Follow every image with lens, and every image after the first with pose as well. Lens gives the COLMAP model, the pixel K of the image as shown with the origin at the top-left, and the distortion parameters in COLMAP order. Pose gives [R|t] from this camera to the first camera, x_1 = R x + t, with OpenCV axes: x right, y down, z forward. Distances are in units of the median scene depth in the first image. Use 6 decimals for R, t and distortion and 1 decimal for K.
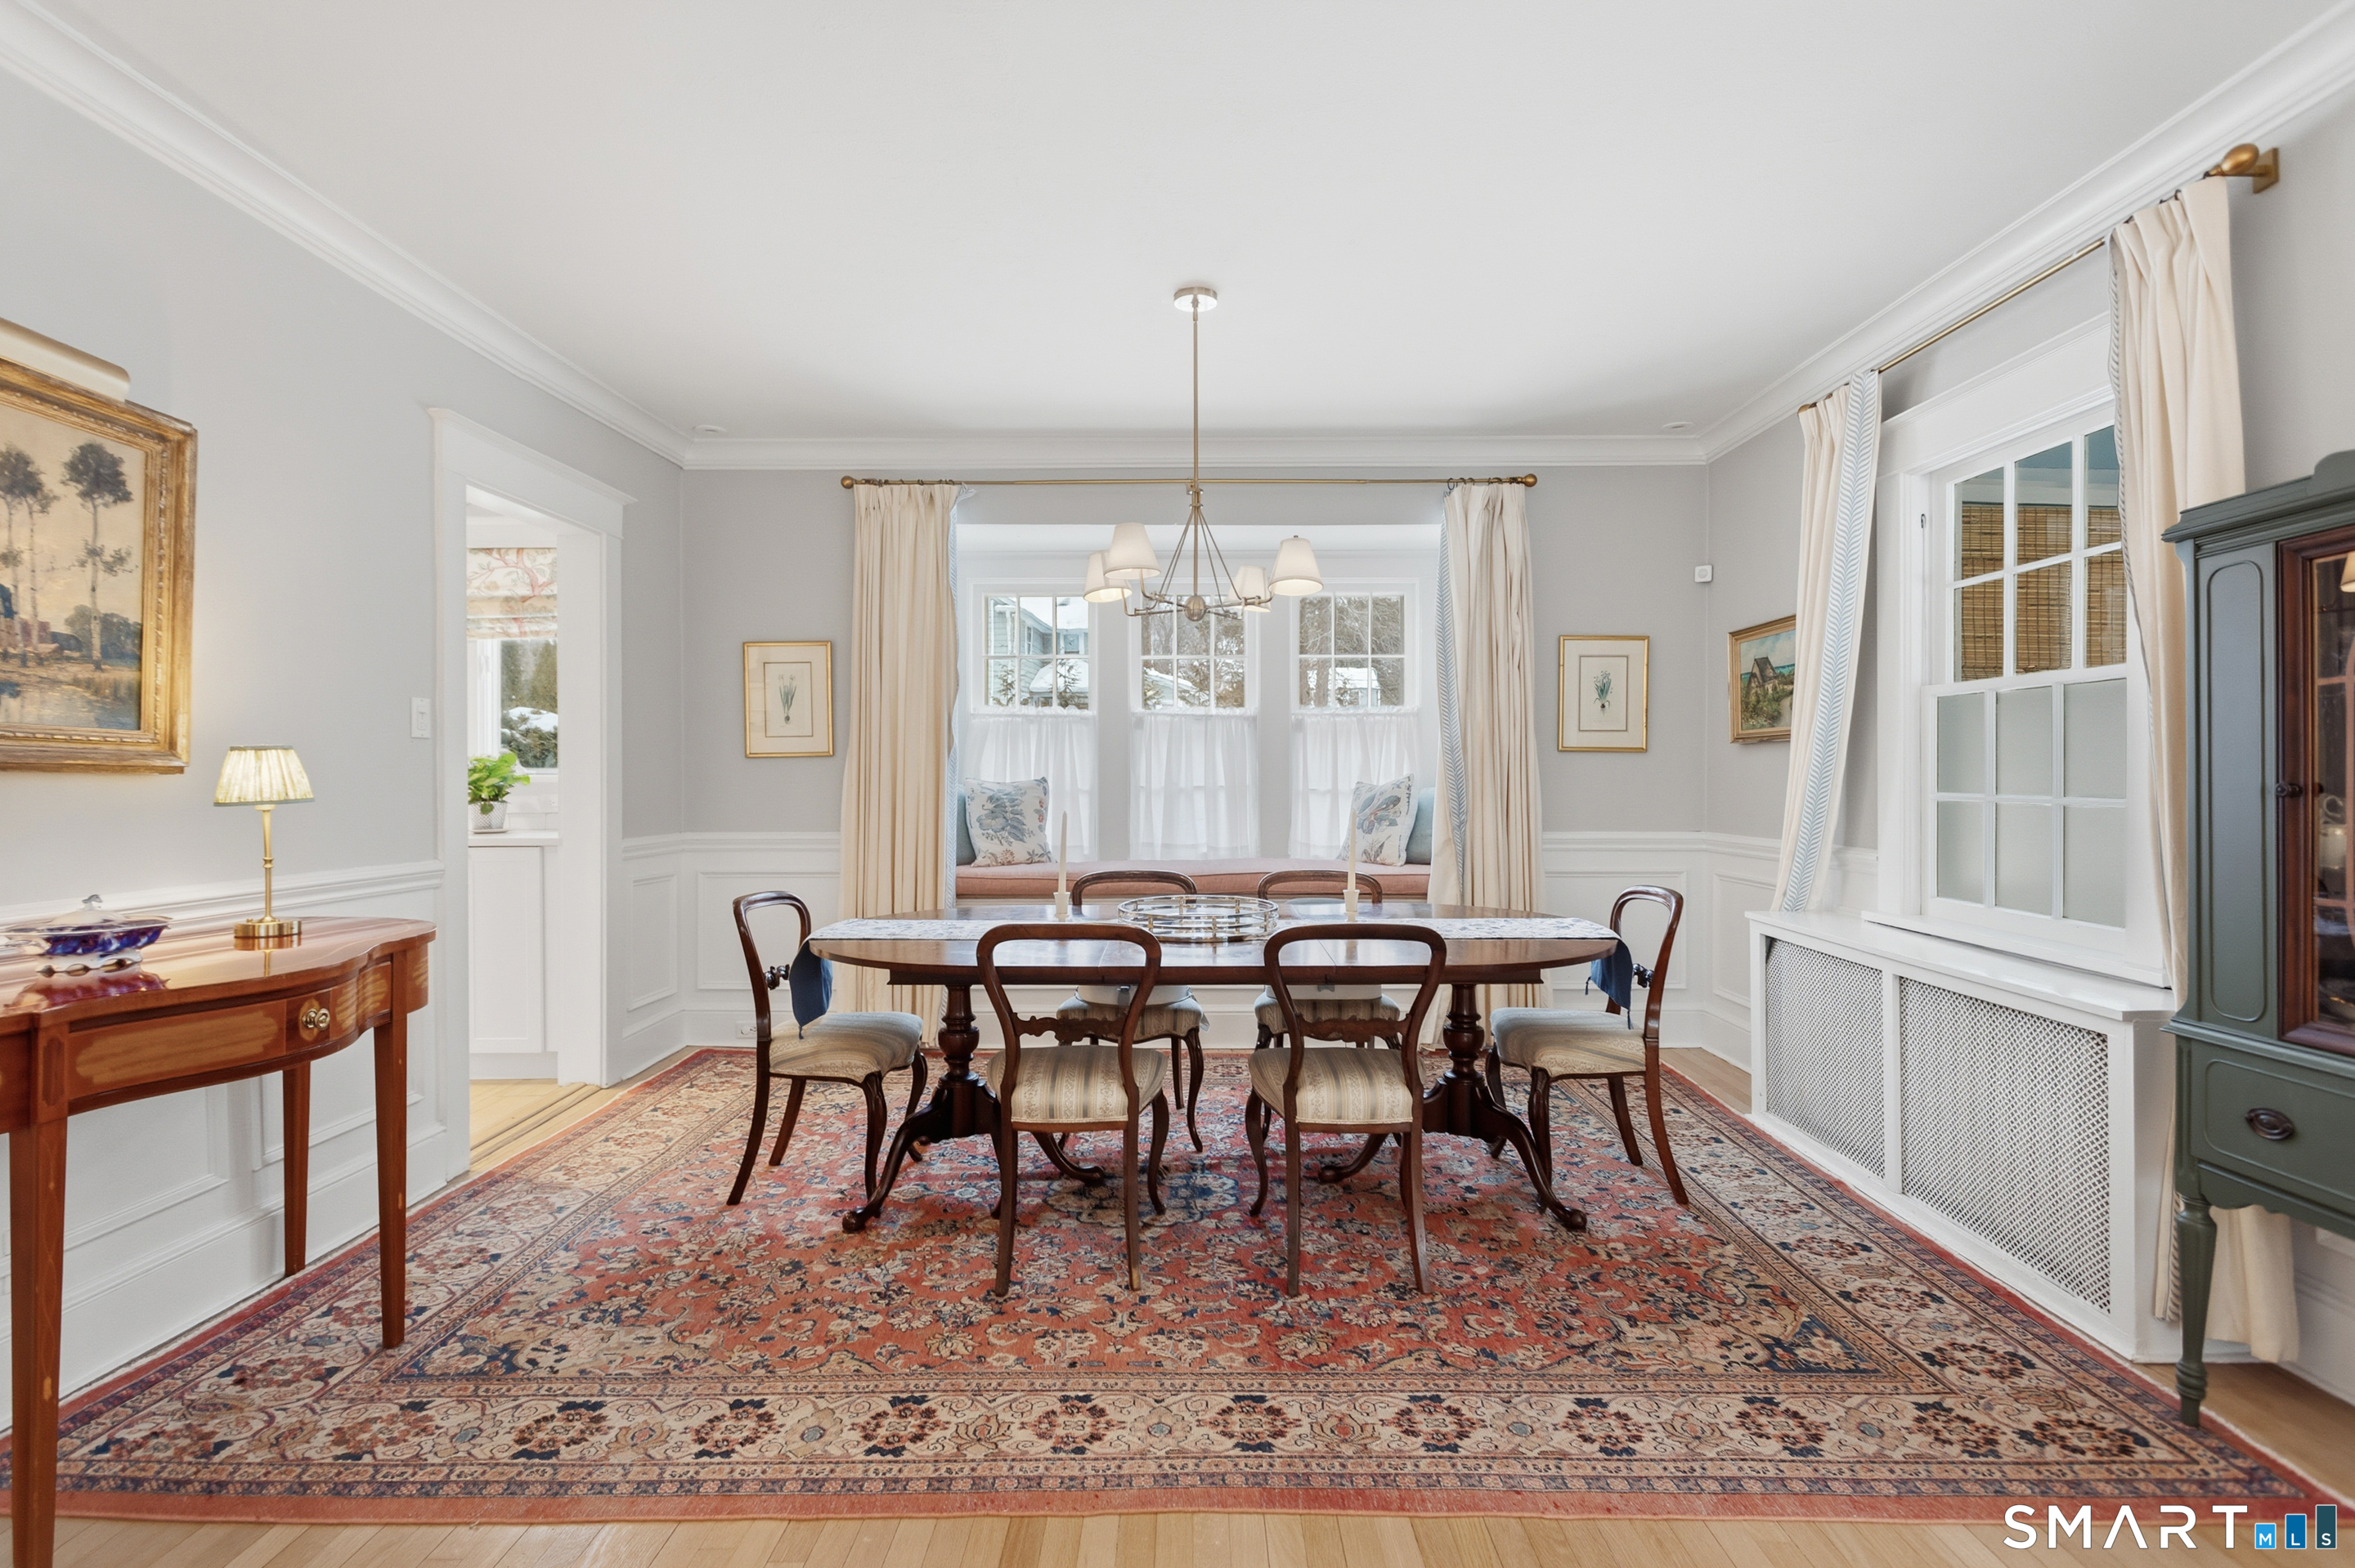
lens RADIAL K [[1104.3, 0, 1177.5], [0, 1104.3, 784.0], [0, 0, 1]] dist [-0.002276, 0.001115]
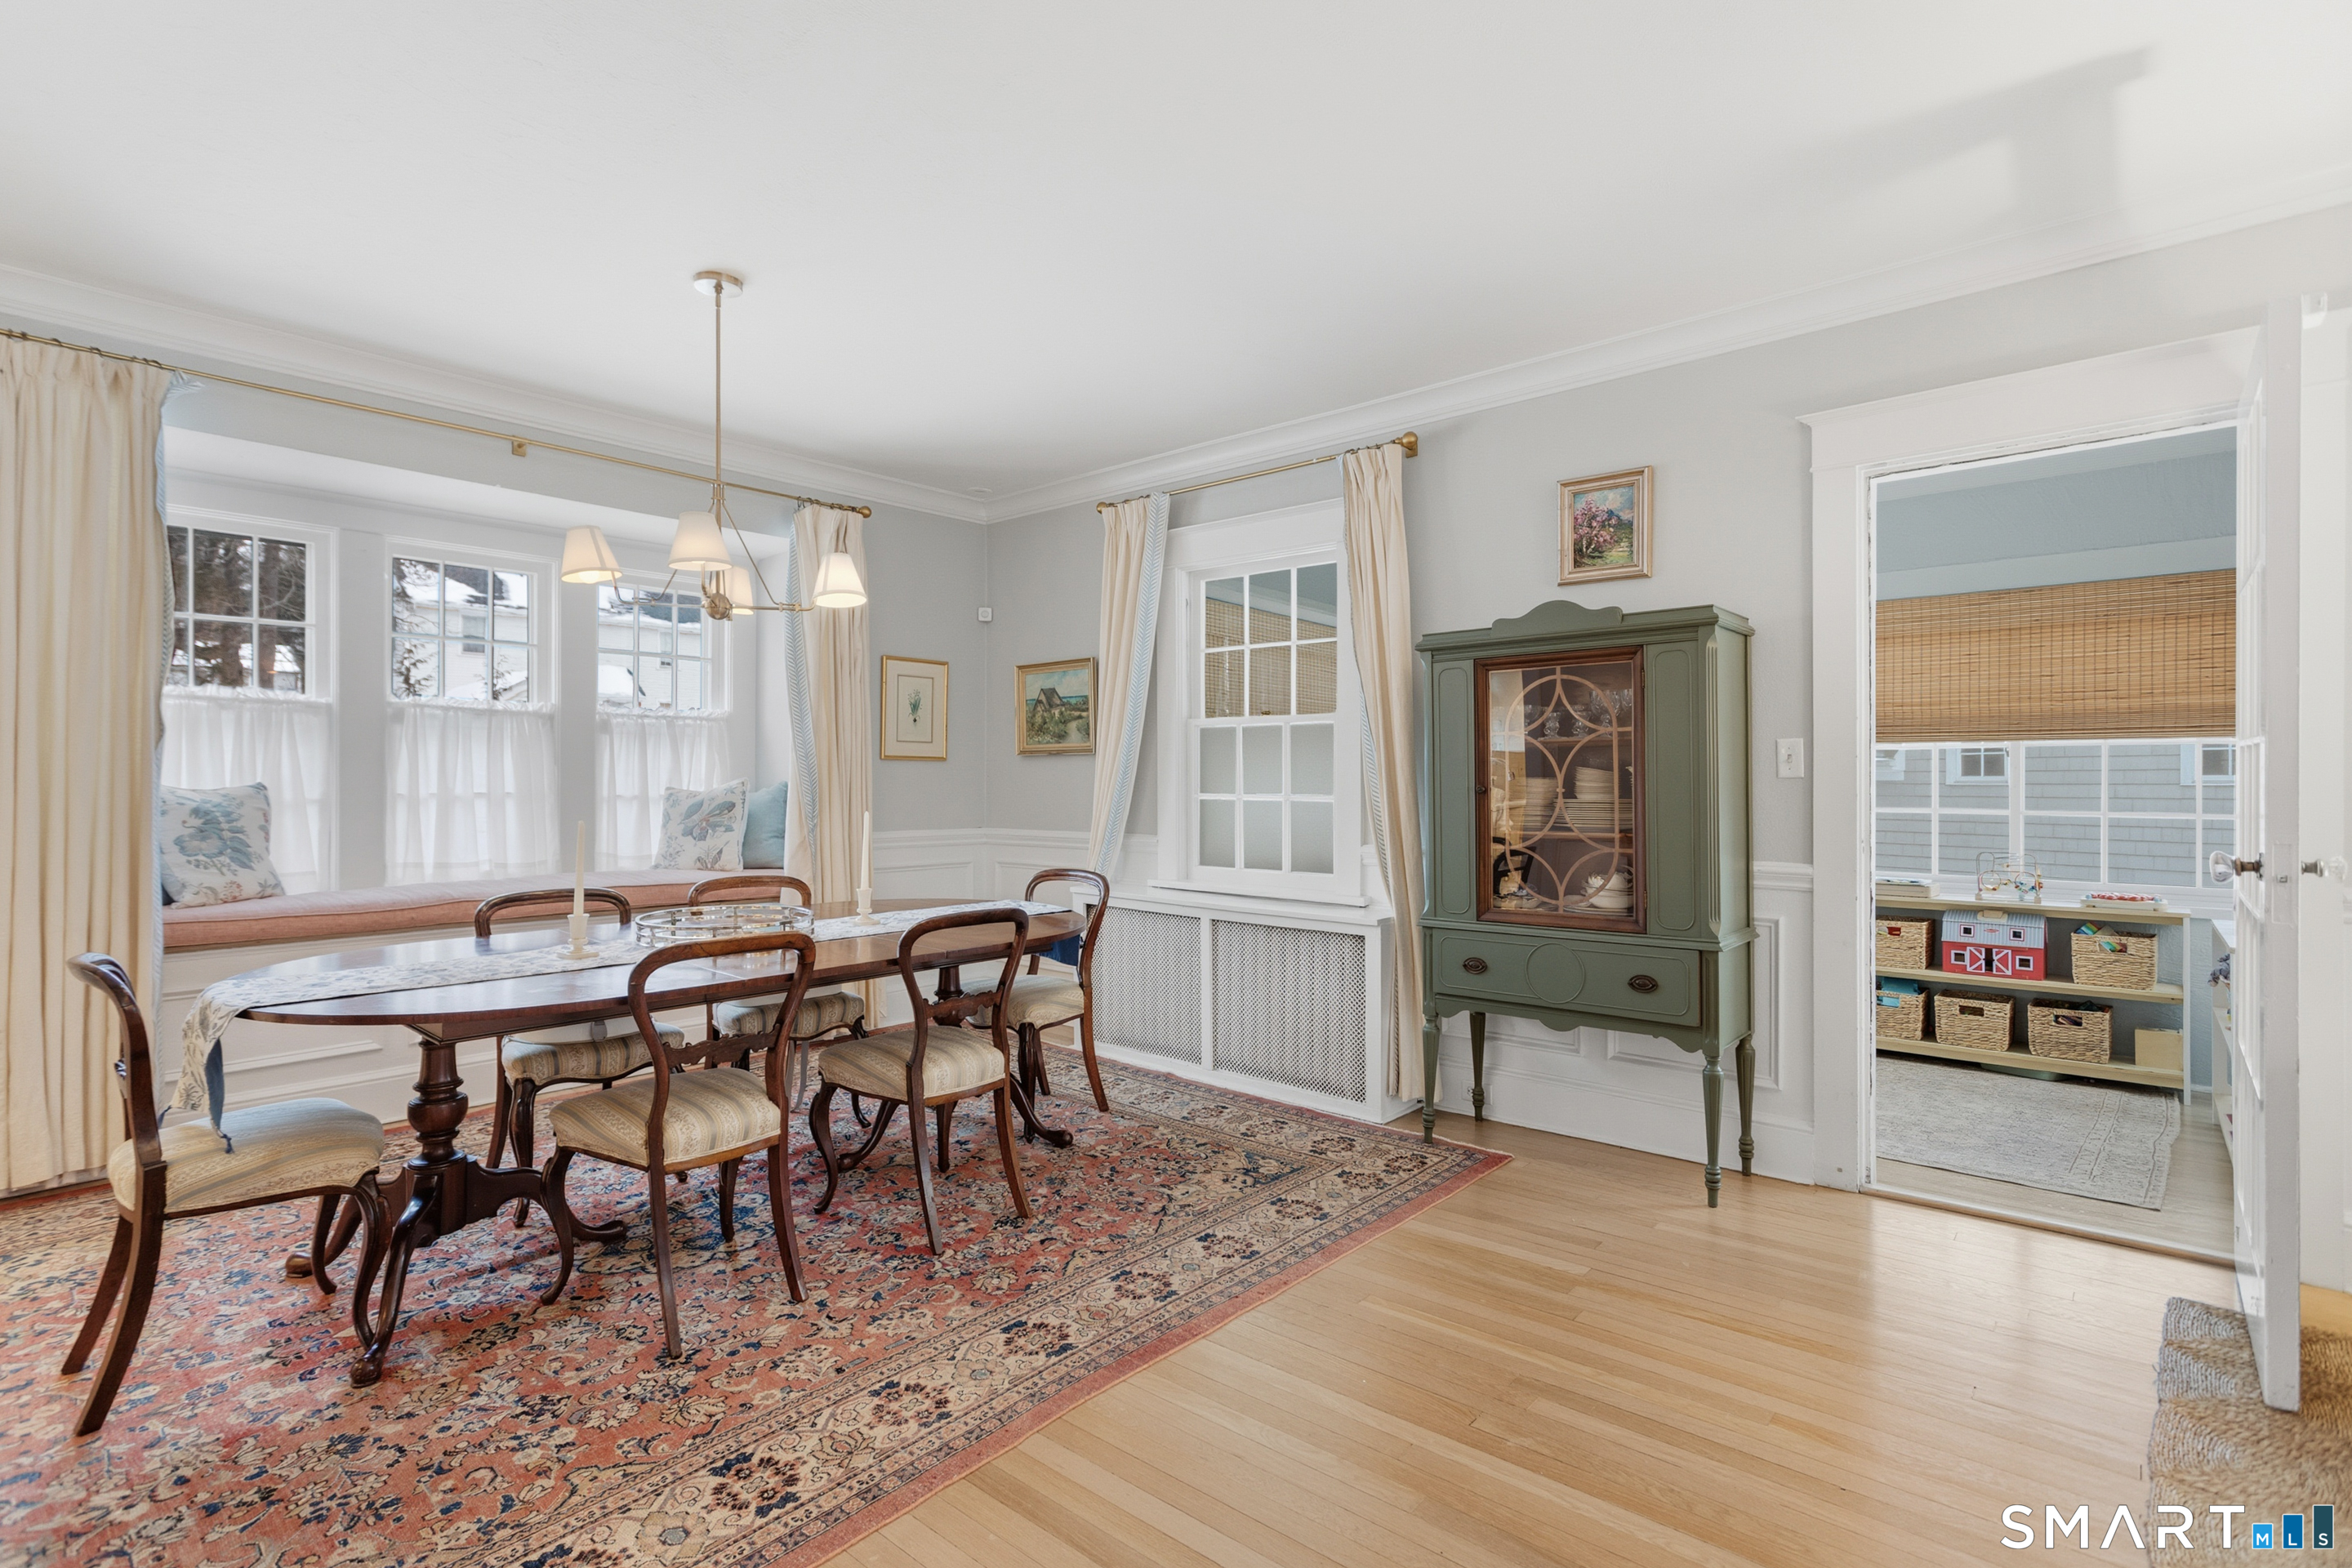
lens RADIAL K [[1102.4, 0, 1166.0], [0, 1102.4, 776.9], [0, 0, 1]] dist [-0.014773, 0.008813]
pose [[0.662862, 0.004311, 0.748729, -0.481730], [0.004132, 0.999947, -0.009416, -0.000510], [-0.748730, 0.009335, 0.662810, 0.086261]]
